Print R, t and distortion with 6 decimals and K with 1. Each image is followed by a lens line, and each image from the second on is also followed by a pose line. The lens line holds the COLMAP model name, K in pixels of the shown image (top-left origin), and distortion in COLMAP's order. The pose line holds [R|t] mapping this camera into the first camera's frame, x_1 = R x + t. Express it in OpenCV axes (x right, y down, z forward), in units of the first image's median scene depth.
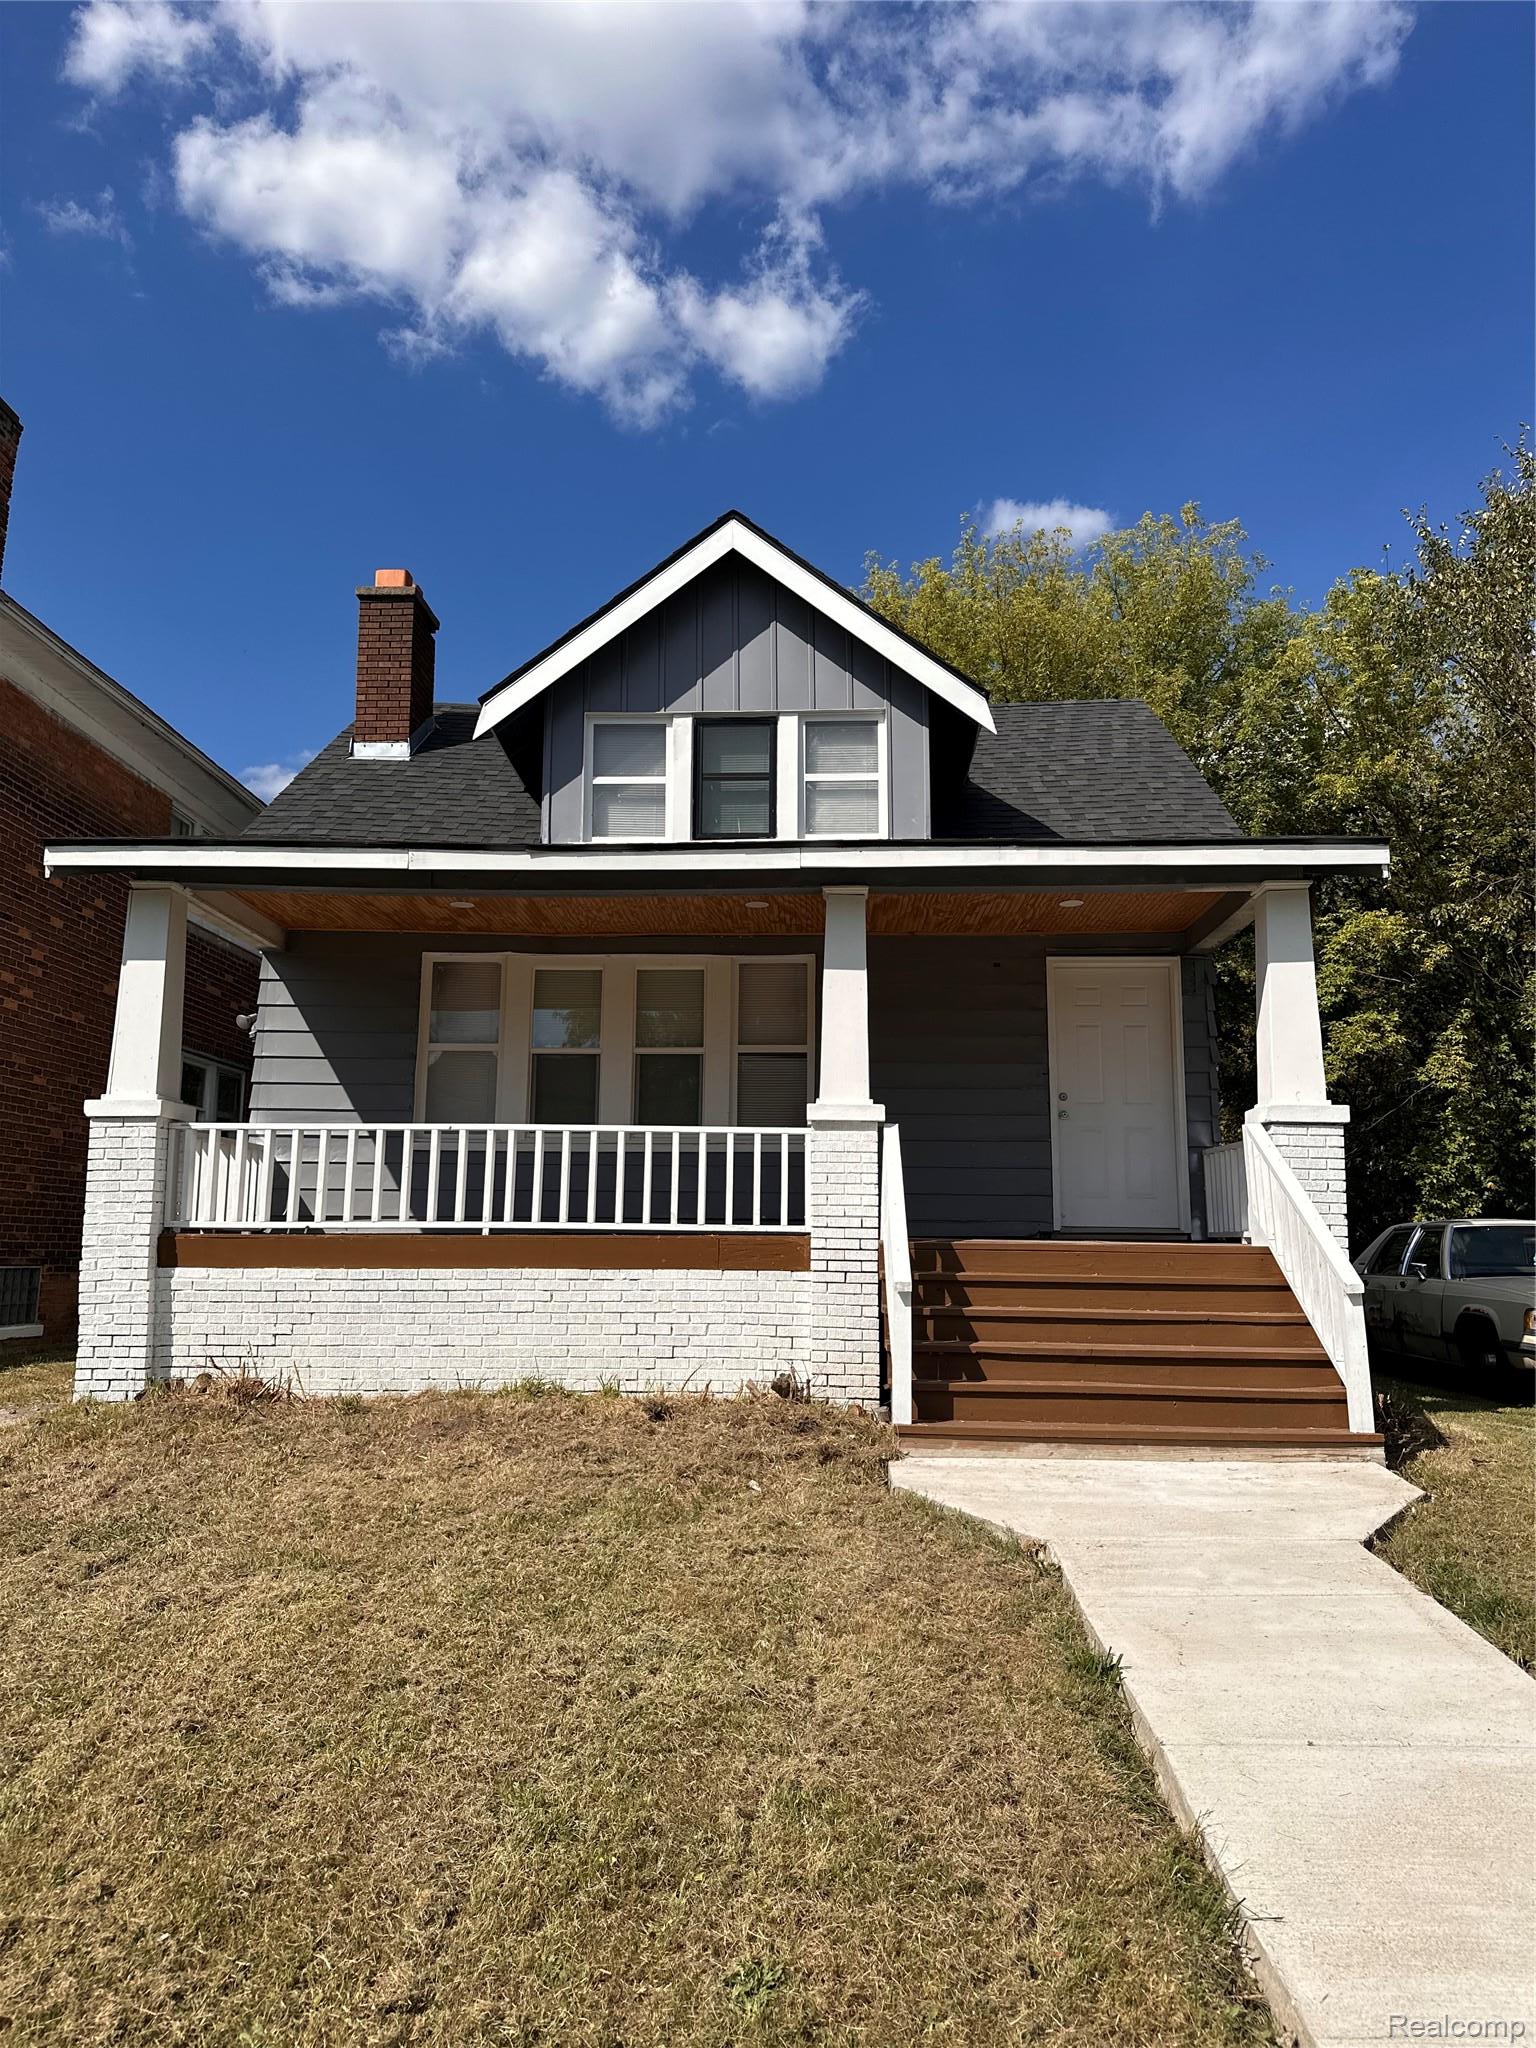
lens RADIAL K [[1421.0, 0, 765.4], [0, 1421.0, 1017.9], [0, 0, 1]] dist [0.044208, -0.009859]
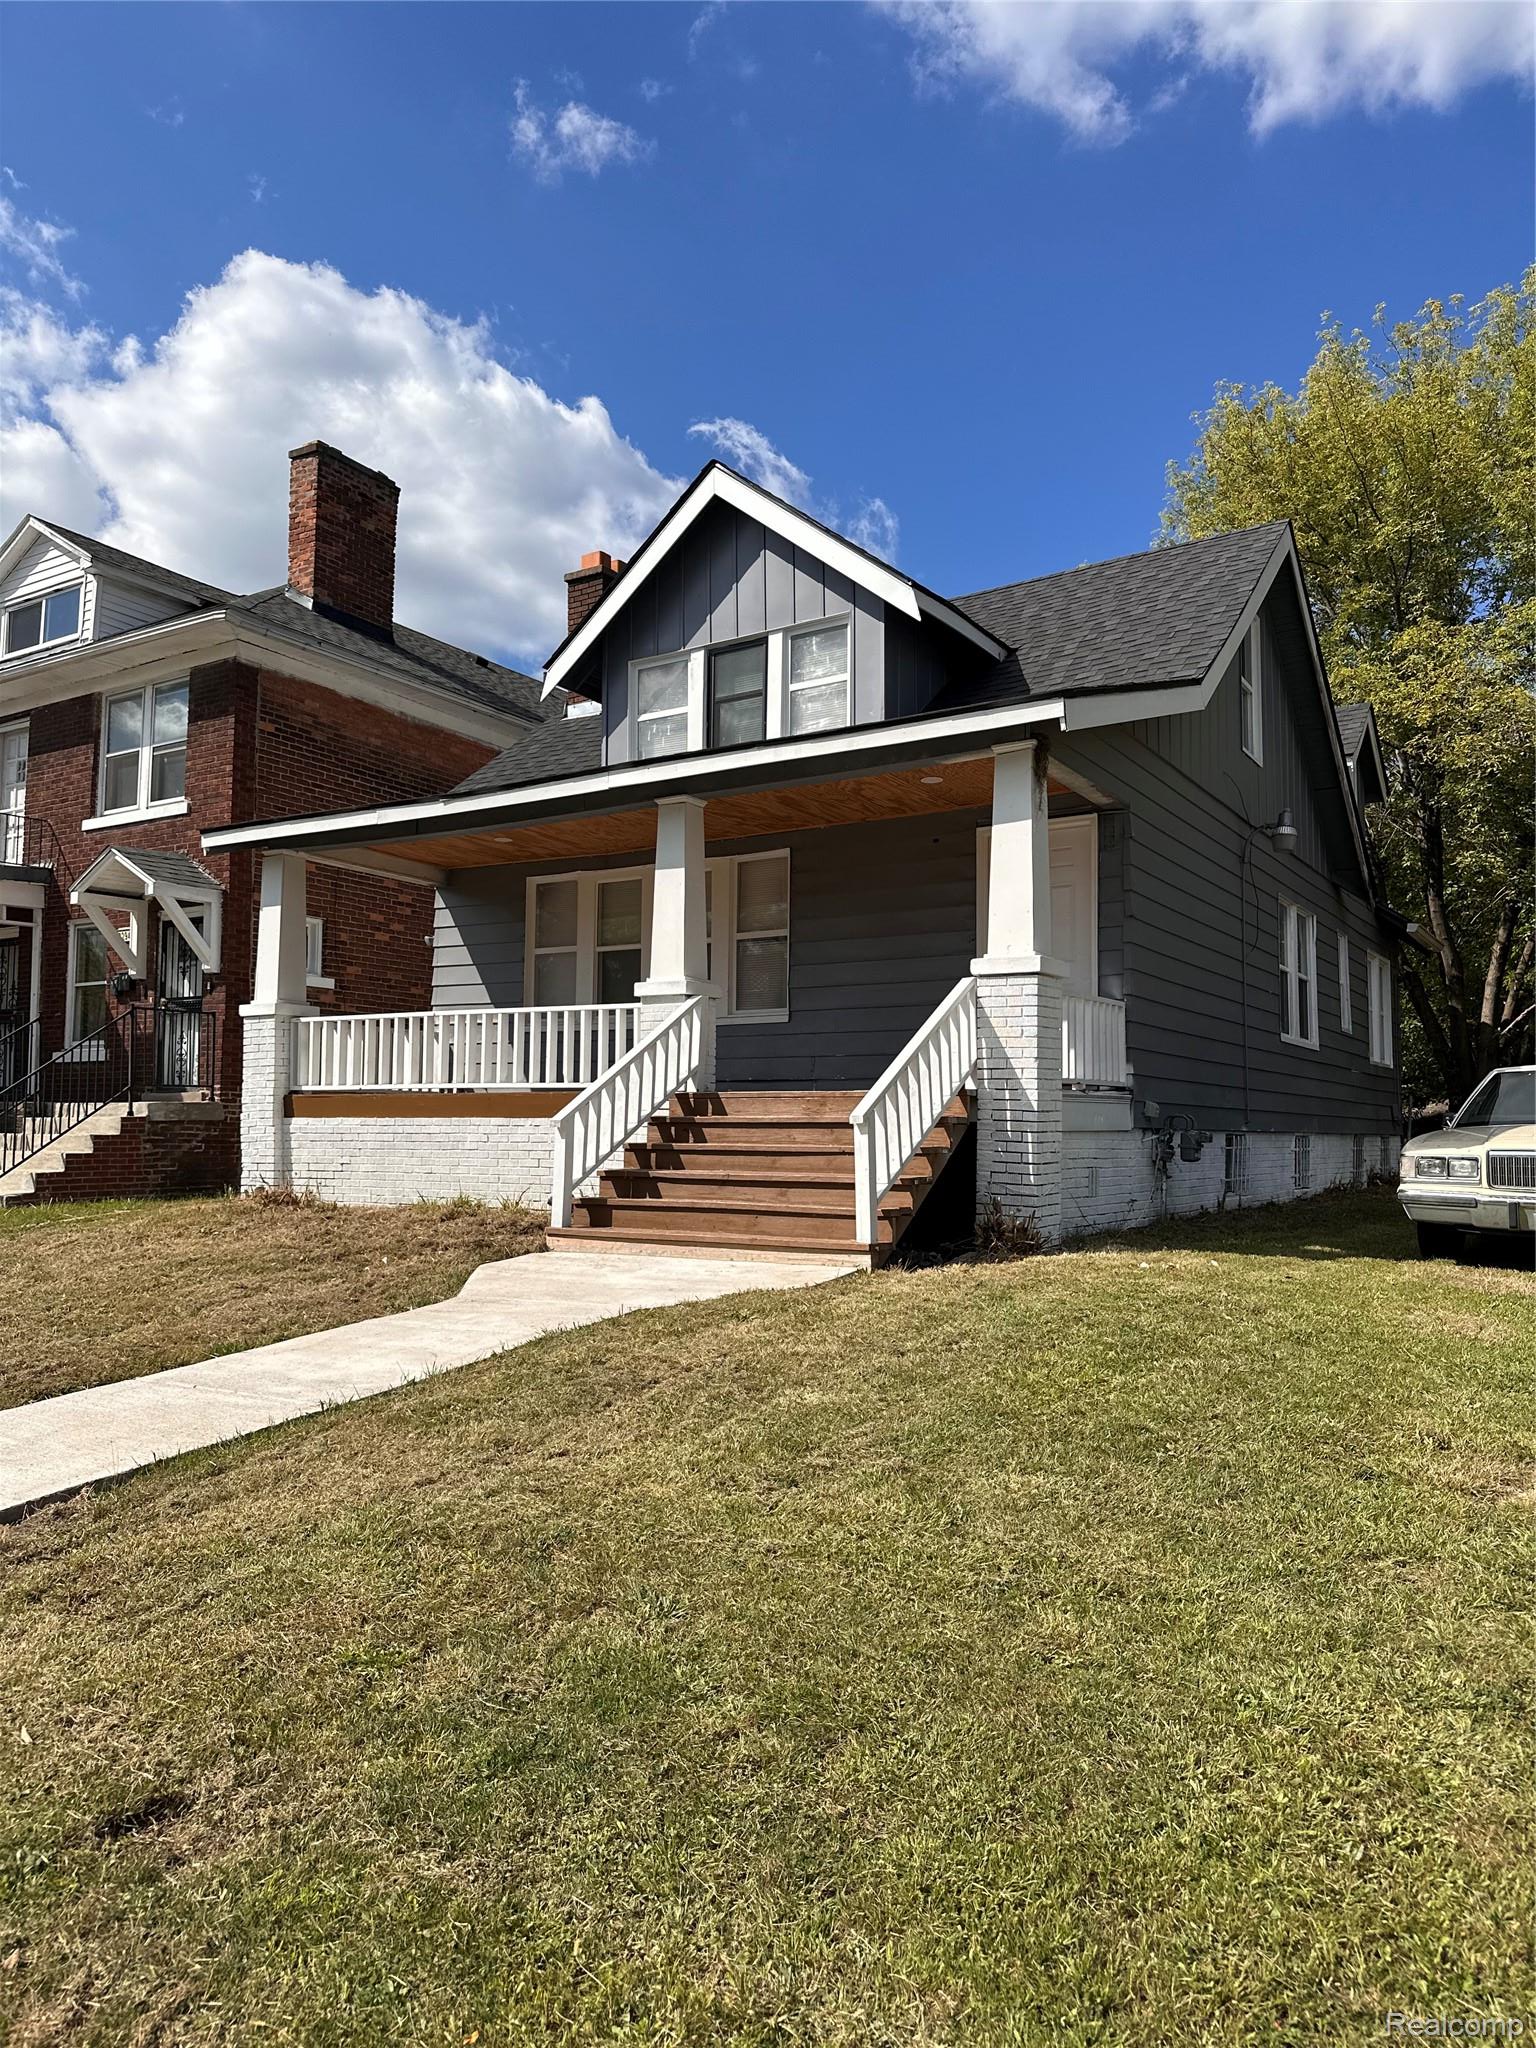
lens RADIAL K [[1421.0, 0, 758.4], [0, 1421.0, 1029.1], [0, 0, 1]] dist [0.044208, -0.009859]
pose [[0.866098, -0.037853, -0.498440, 0.577051], [0.081079, 0.994563, 0.065354, 0.023251], [0.493256, -0.097016, 0.864458, -0.005115]]
